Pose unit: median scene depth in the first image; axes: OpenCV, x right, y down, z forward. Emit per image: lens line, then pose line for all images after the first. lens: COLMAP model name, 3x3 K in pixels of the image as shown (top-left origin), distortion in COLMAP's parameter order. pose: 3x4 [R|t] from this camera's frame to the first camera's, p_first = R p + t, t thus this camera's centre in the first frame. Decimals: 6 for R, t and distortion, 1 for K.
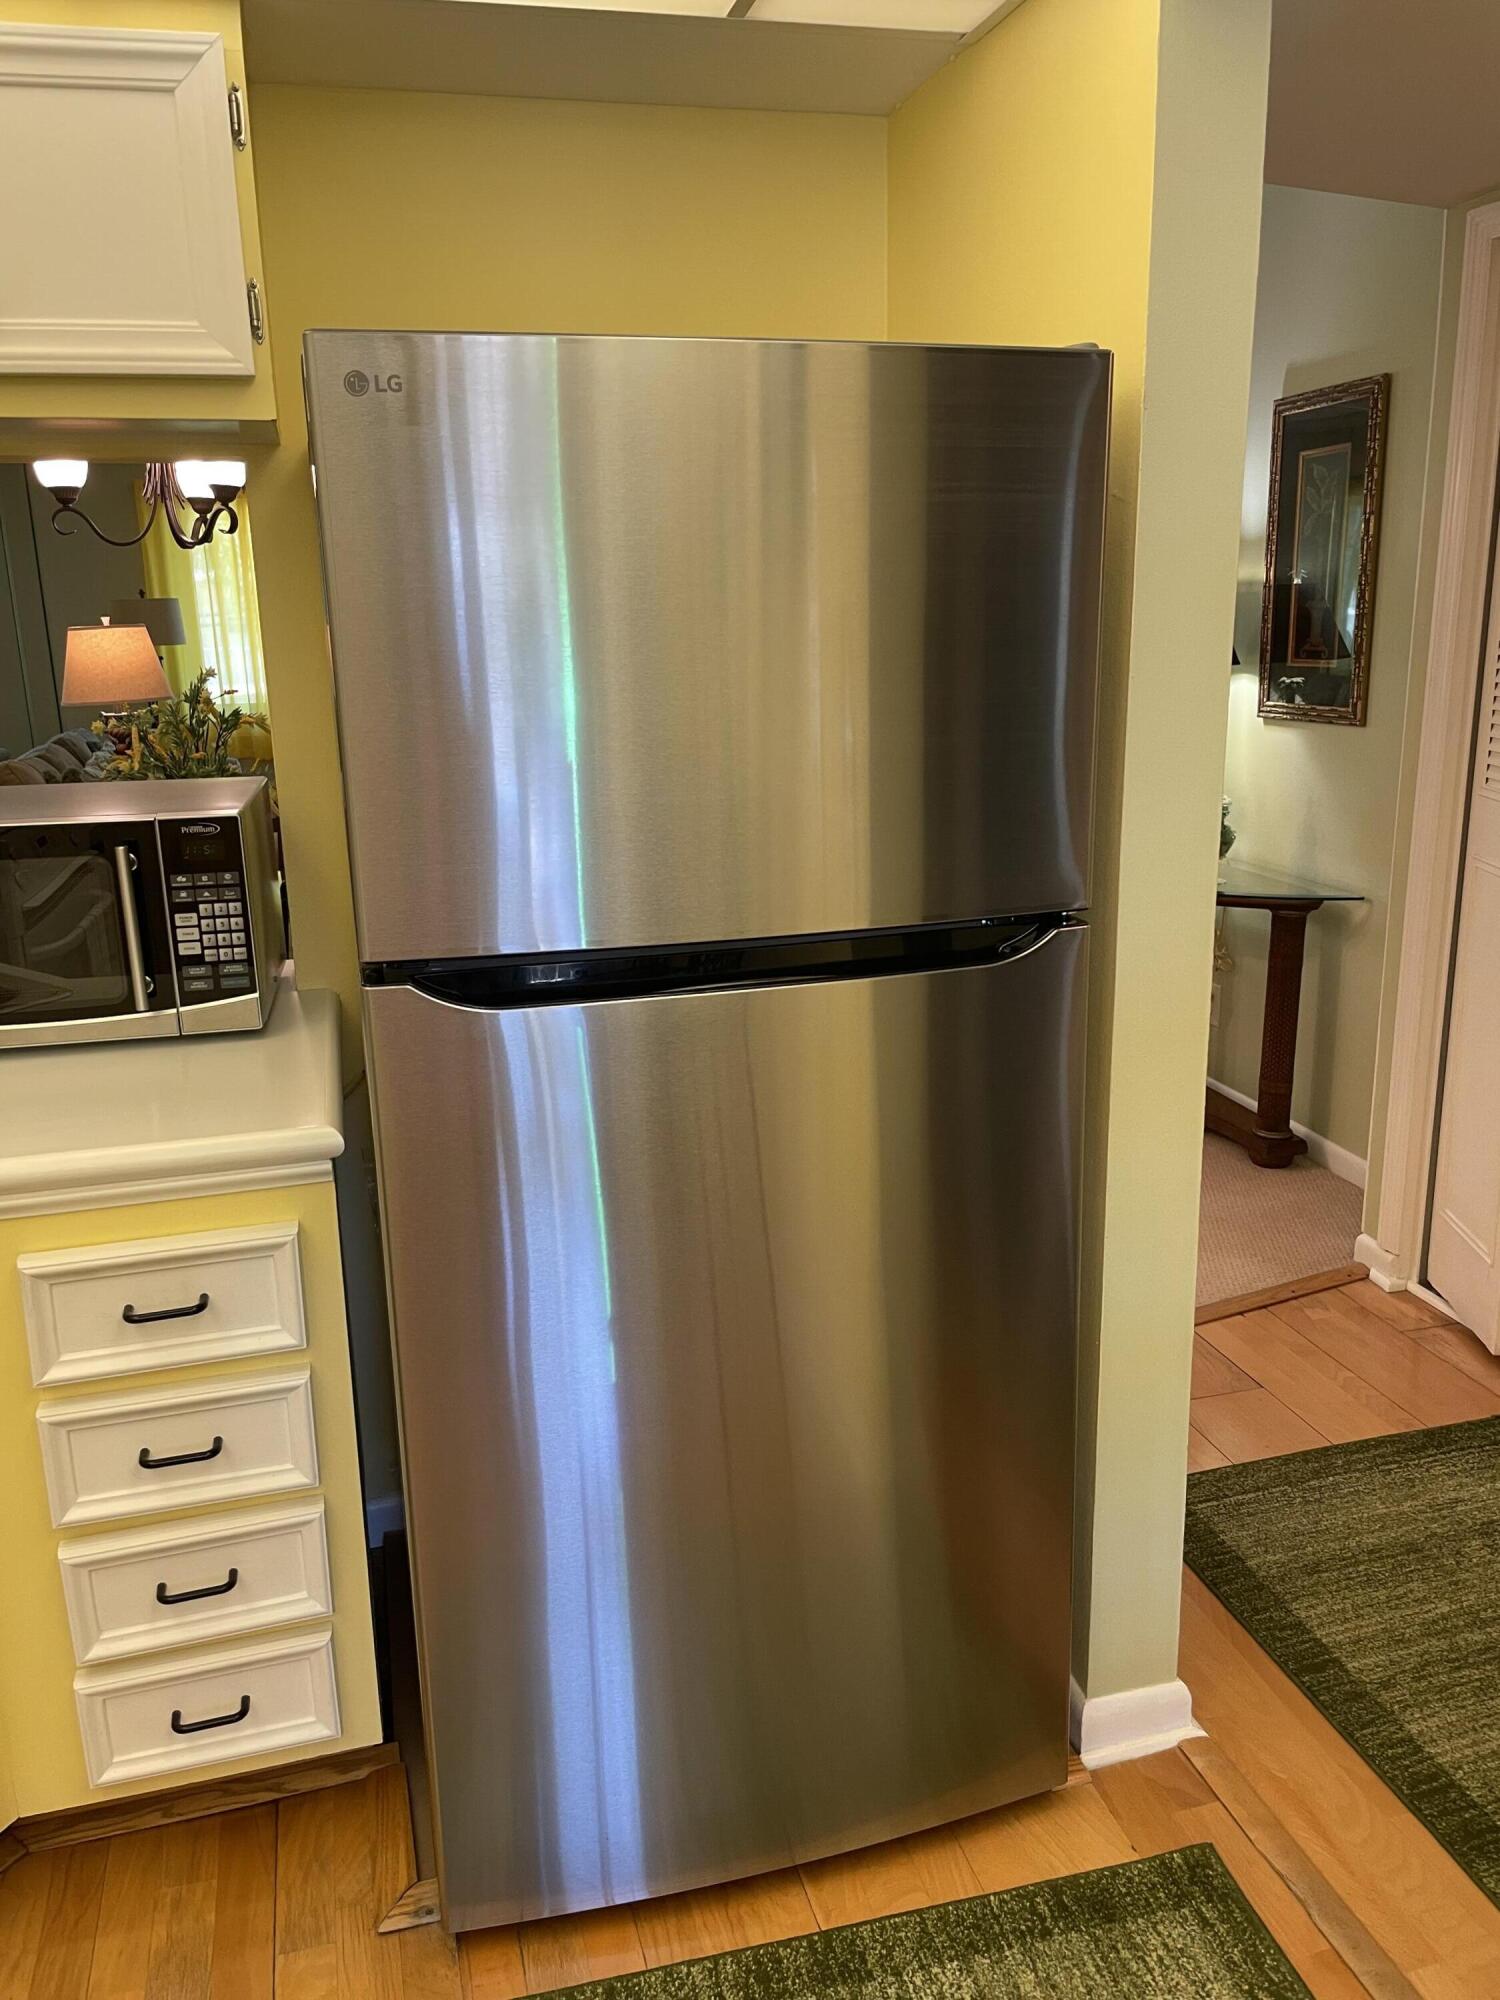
lens RADIAL K [[1578.6, 0, 767.2], [0, 1578.6, 941.1], [0, 0, 1]] dist [0.054746, -0.001322]
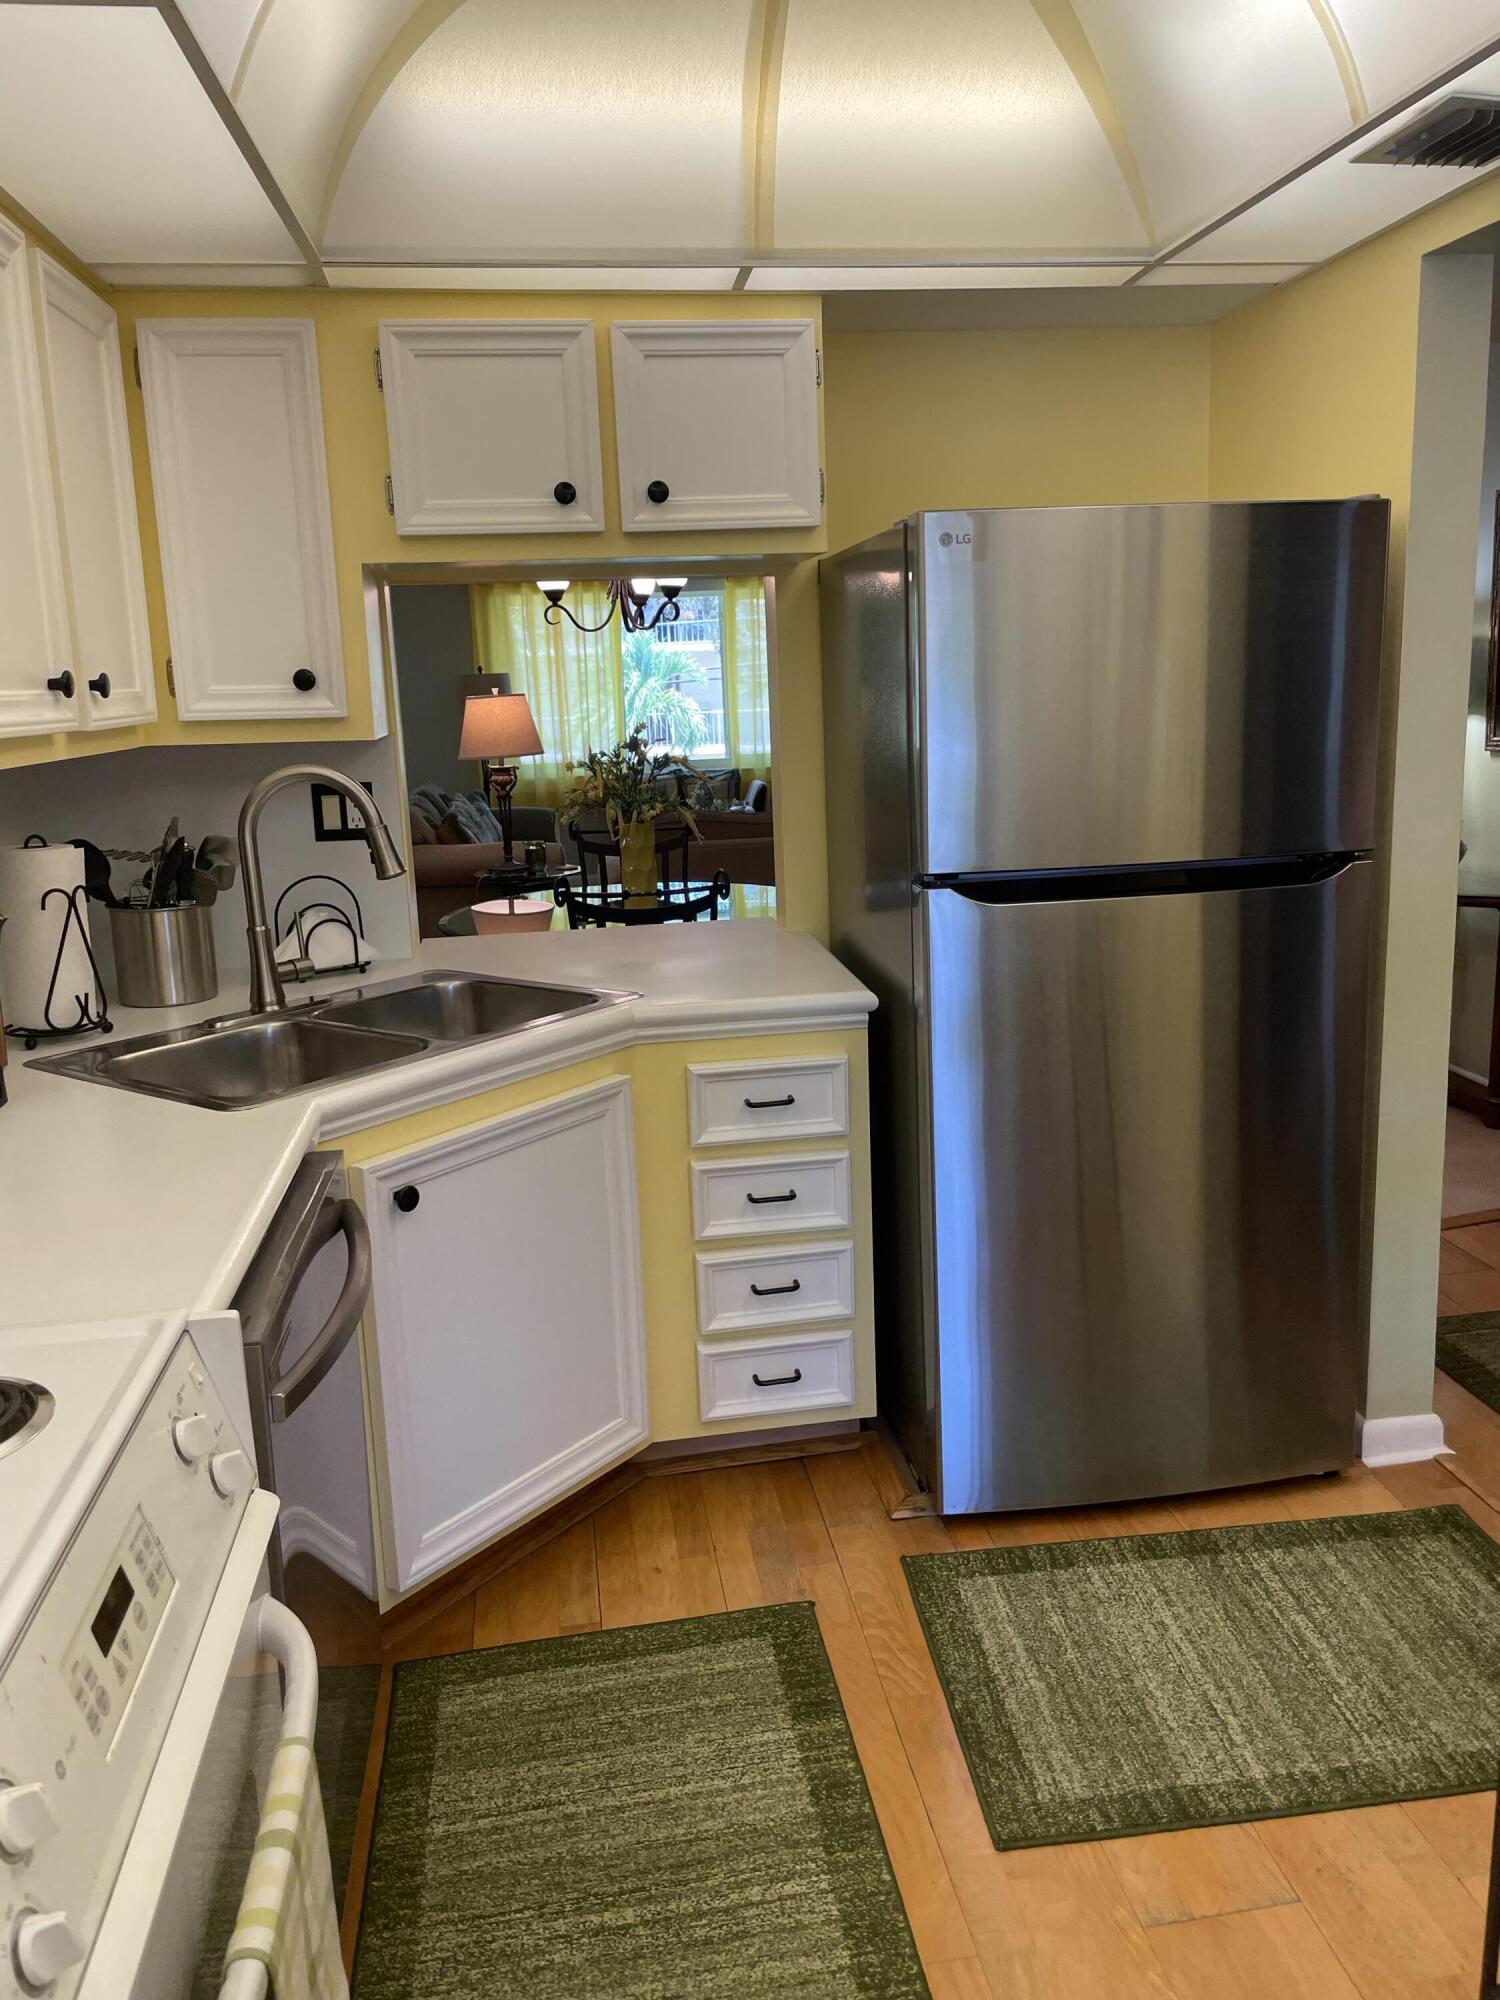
lens RADIAL K [[1578.6, 0, 767.2], [0, 1578.6, 941.1], [0, 0, 1]] dist [0.054746, -0.001322]
pose [[0.991733, 0.003811, -0.128260, -0.155434], [-0.009145, 0.999116, -0.041027, 0.118370], [0.127991, 0.041861, 0.990892, -0.521087]]
